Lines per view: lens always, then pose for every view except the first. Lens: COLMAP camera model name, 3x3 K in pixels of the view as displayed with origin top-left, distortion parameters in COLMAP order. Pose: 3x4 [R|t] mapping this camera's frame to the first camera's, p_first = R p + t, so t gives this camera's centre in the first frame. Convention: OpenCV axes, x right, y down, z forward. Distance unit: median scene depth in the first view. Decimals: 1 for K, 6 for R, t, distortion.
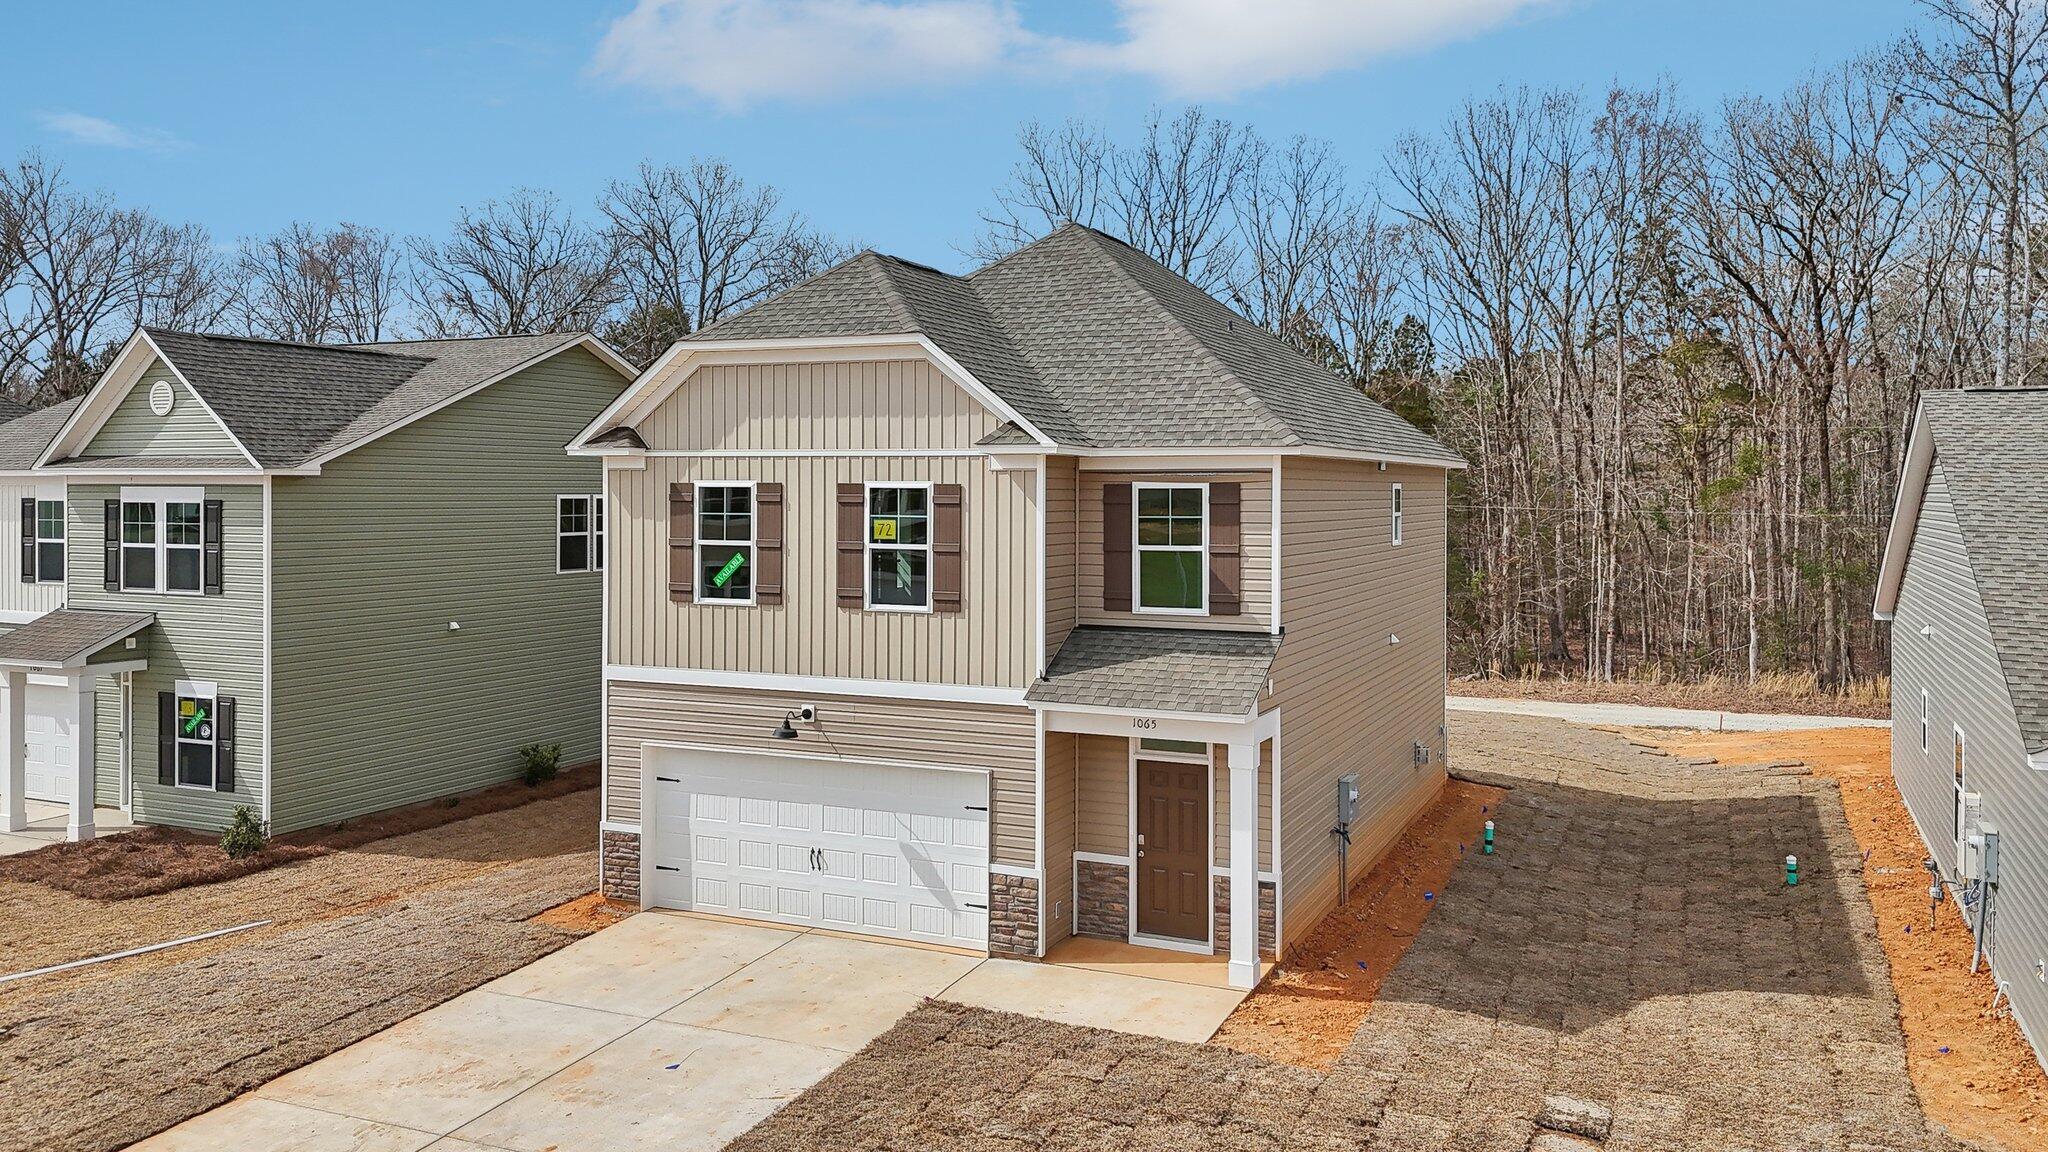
lens RADIAL K [[1564.4, 0, 1024.0], [0, 1564.4, 576.0], [0, 0, 1]] dist [0.049685, -0.050889]
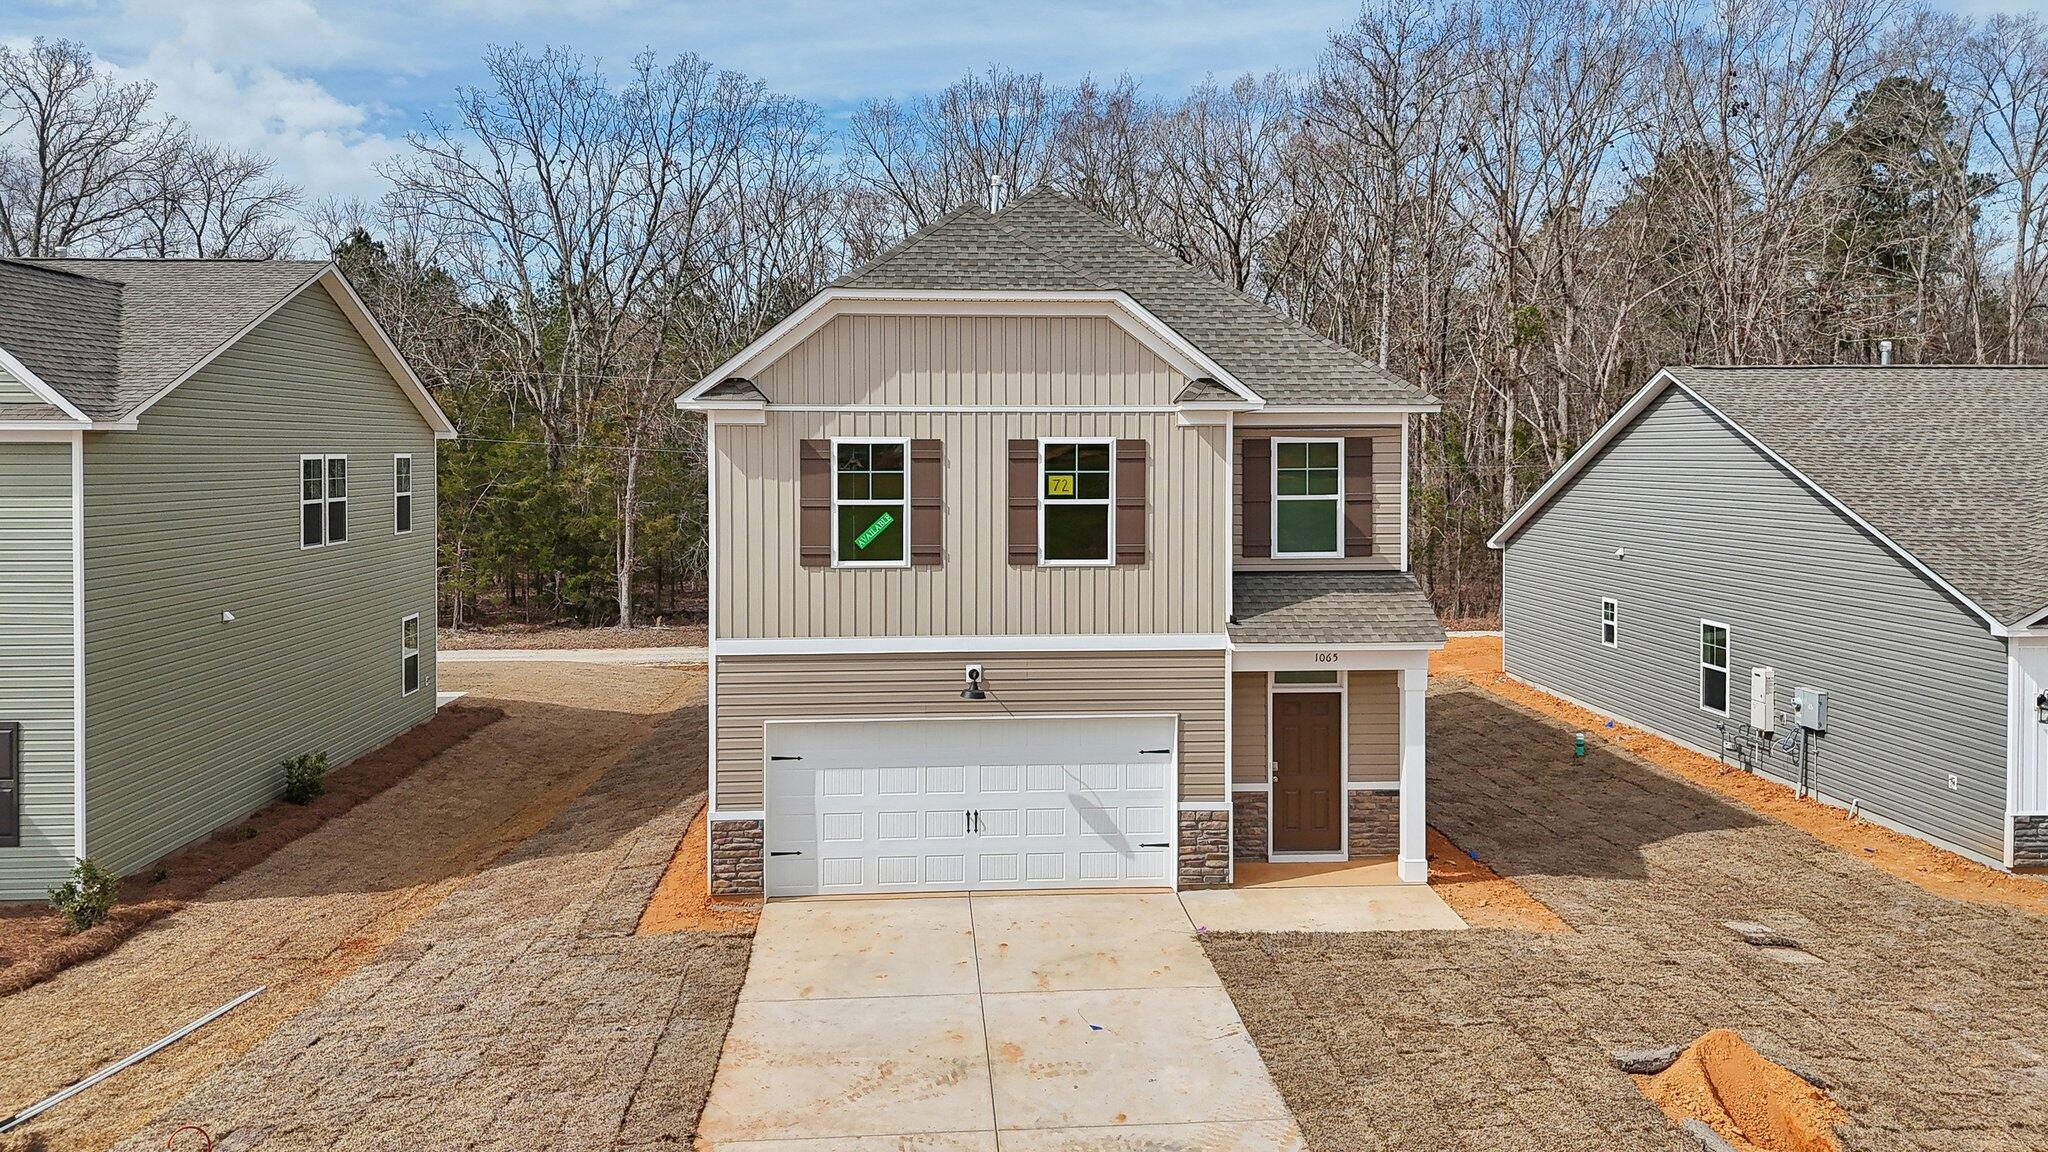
lens RADIAL K [[1564.4, 0, 1024.0], [0, 1564.4, 576.0], [0, 0, 1]] dist [0.049685, -0.050889]
pose [[0.878396, -0.043777, 0.475925, -0.592110], [0.031468, 0.998933, 0.033806, -0.006114], [-0.476897, -0.014718, 0.878836, 0.128192]]
